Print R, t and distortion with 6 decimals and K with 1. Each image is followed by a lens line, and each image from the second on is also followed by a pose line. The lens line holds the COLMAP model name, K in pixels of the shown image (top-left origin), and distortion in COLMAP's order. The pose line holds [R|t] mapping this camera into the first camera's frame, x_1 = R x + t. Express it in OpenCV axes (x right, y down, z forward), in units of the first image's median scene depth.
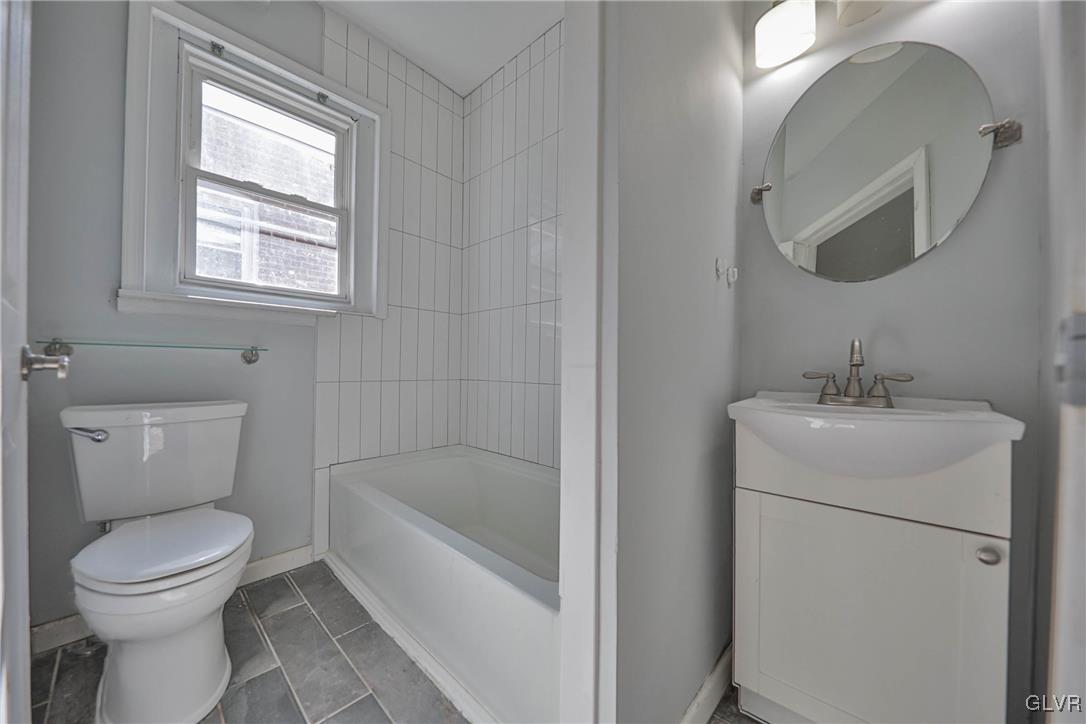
lens RADIAL K [[384.2, 0, 550.5], [0, 384.2, 360.5], [0, 0, 1]] dist [0.006765, -0.004968]
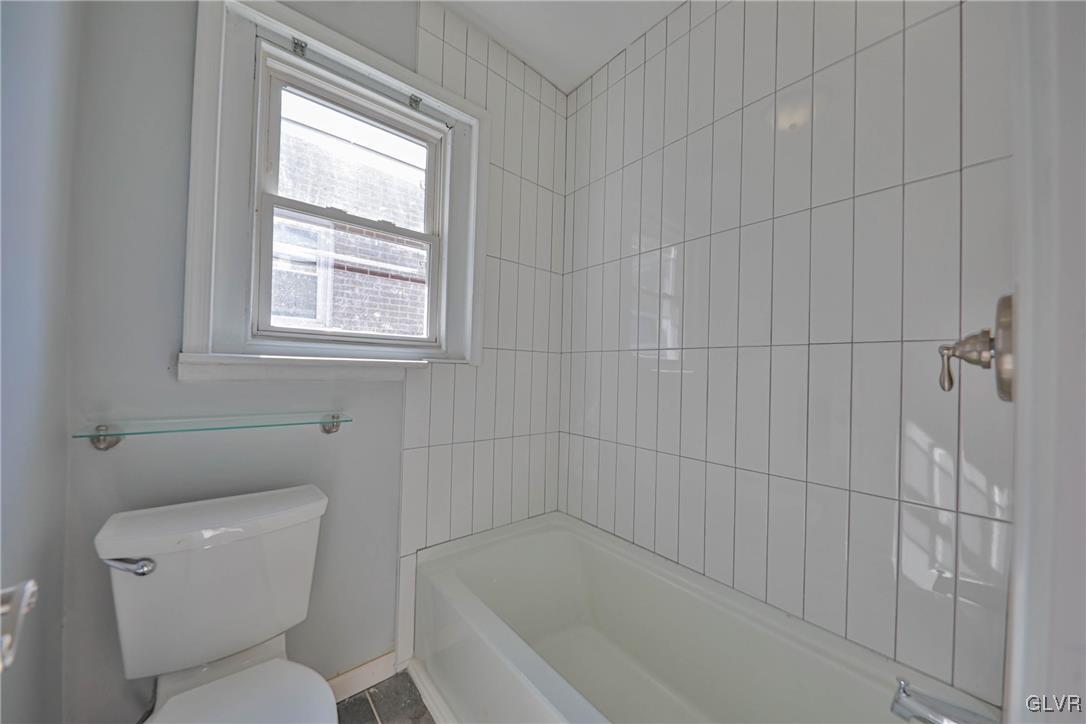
lens RADIAL K [[384.2, 0, 550.5], [0, 384.2, 360.5], [0, 0, 1]] dist [0.006765, -0.004968]
pose [[0.992681, 0.008601, -0.120457, -0.202855], [-0.010274, 0.999859, -0.013275, -0.122380], [0.120326, 0.014416, 0.992630, 0.227982]]
